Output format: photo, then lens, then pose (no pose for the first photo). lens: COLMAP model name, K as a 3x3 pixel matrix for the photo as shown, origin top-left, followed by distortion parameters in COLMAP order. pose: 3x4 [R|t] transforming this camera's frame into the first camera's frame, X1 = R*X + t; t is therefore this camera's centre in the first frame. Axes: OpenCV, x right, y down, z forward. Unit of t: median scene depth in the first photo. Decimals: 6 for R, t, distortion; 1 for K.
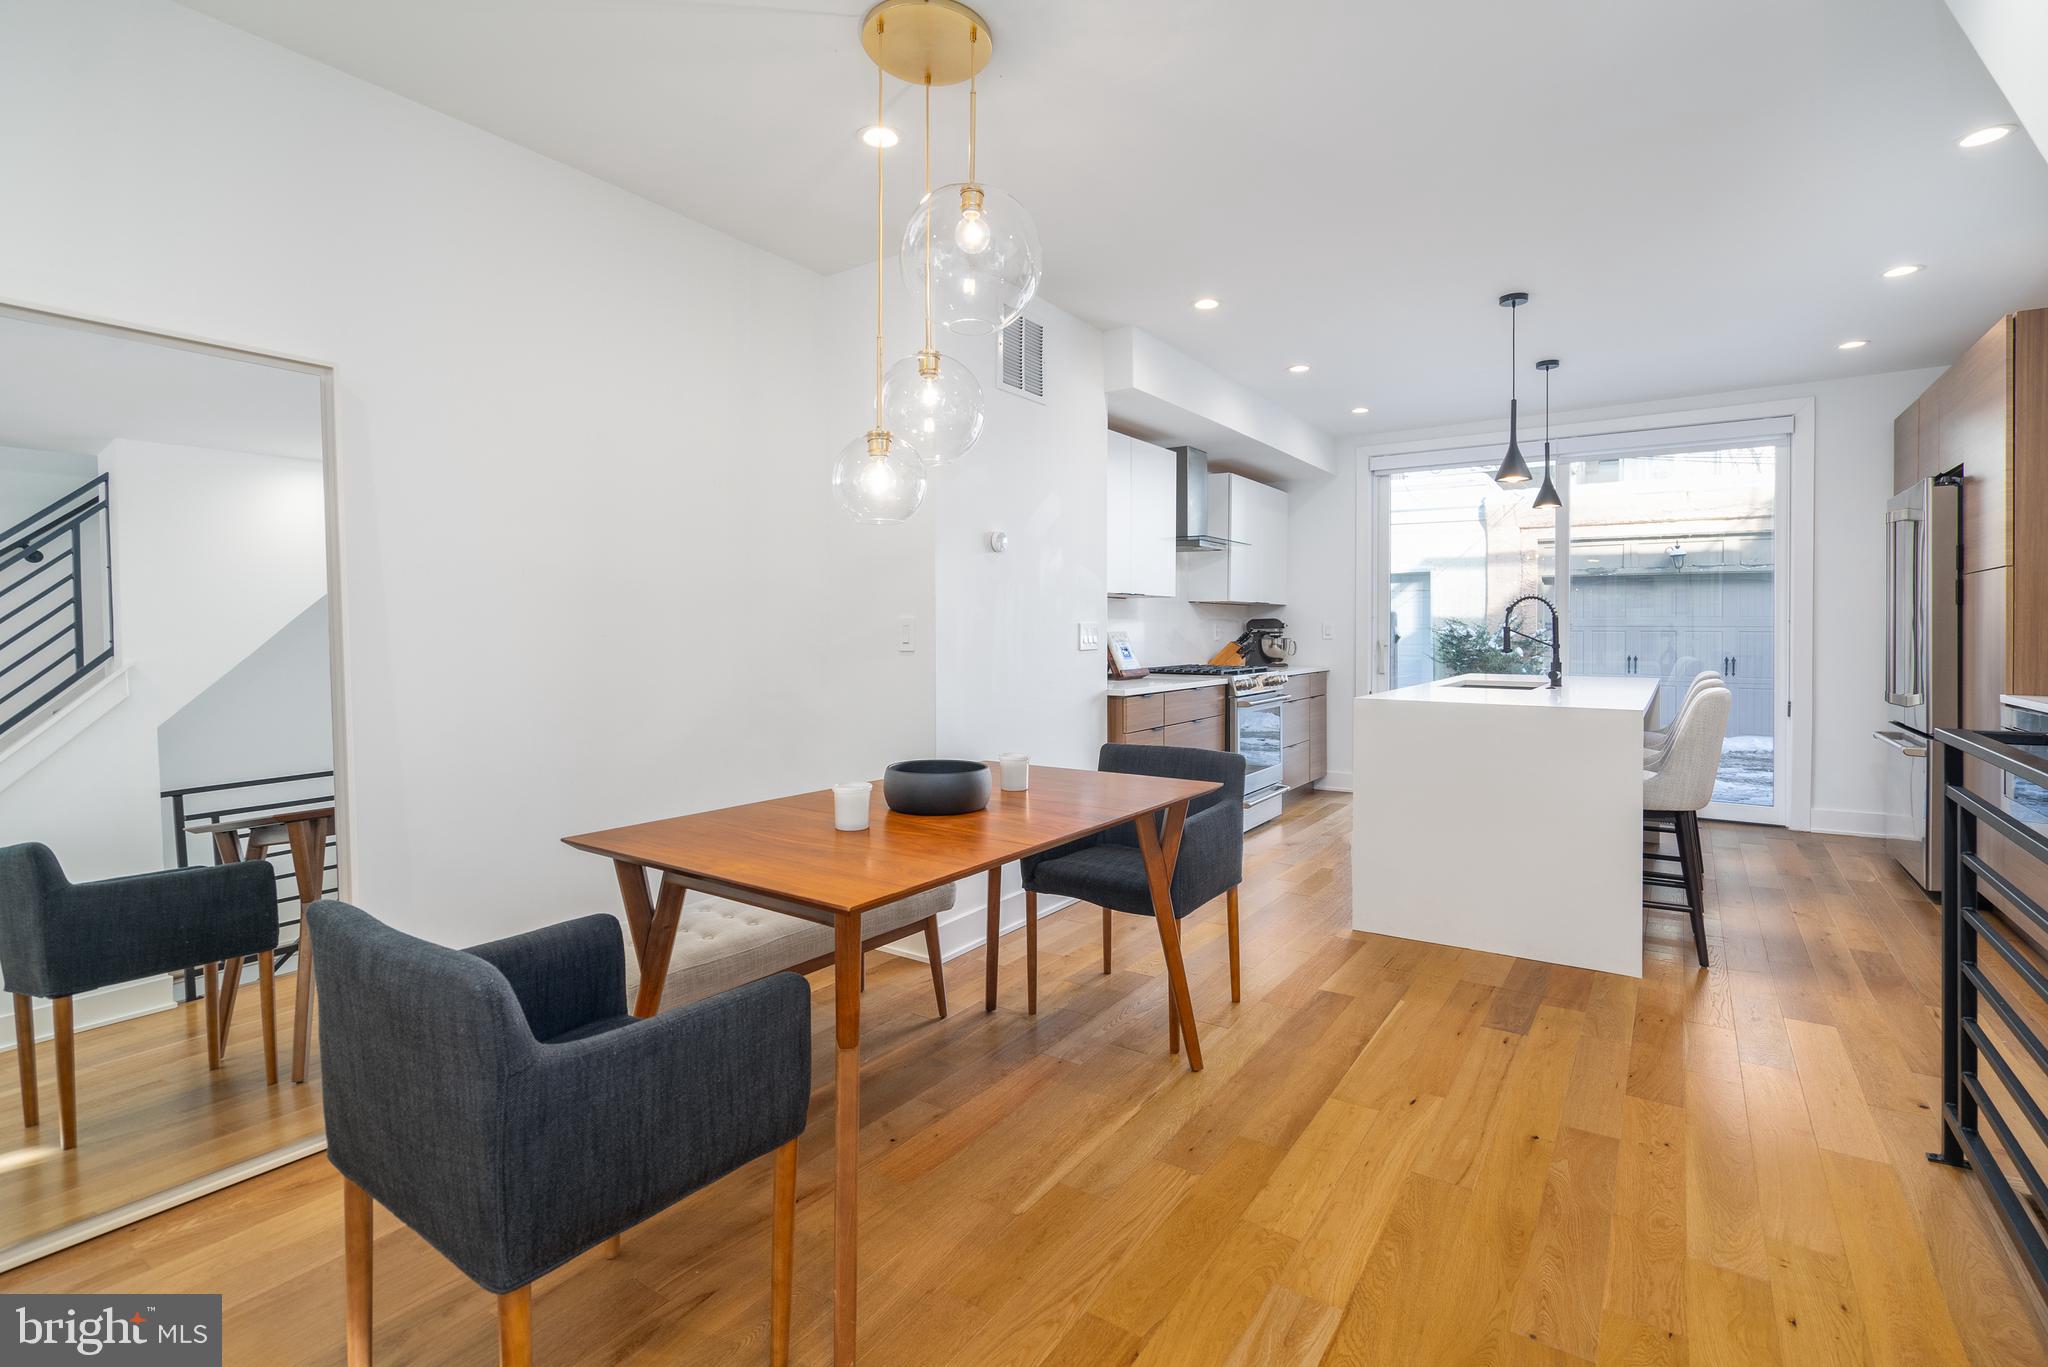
lens RADIAL K [[953.7, 0, 1043.5], [0, 953.7, 647.2], [0, 0, 1]] dist [0.001331, 0.000372]
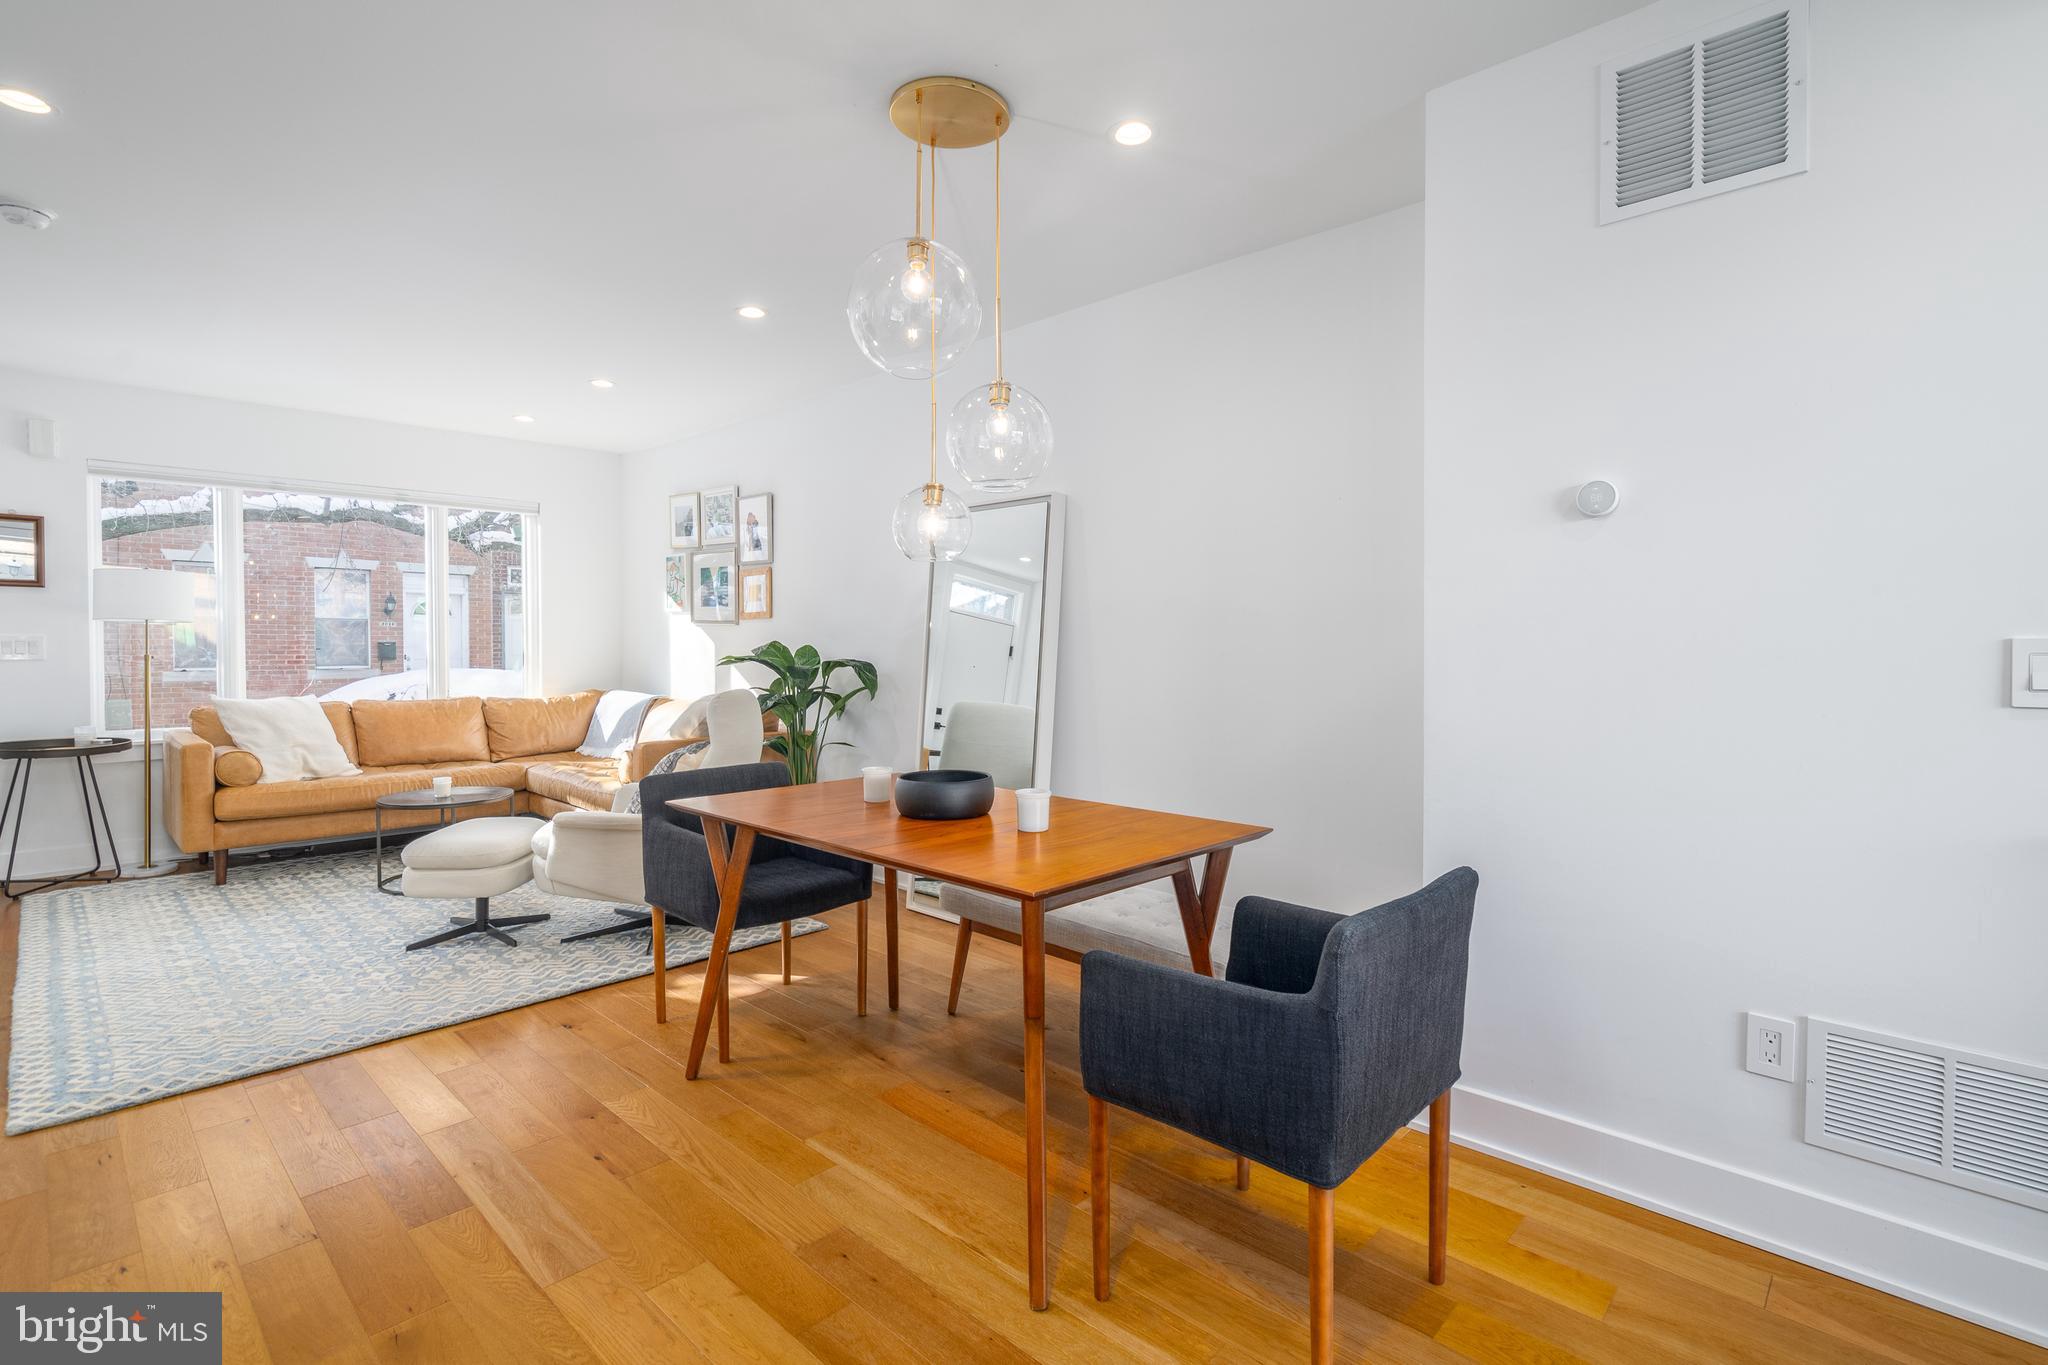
lens RADIAL K [[920.1, 0, 1027.0], [0, 920.1, 675.8], [0, 0, 1]] dist [-0.001147, -0.000693]
pose [[-0.156882, 0.032208, -0.987092, 0.385494], [-0.018671, 0.999193, 0.035570, -0.012754], [0.987441, 0.024011, -0.156154, 0.528917]]
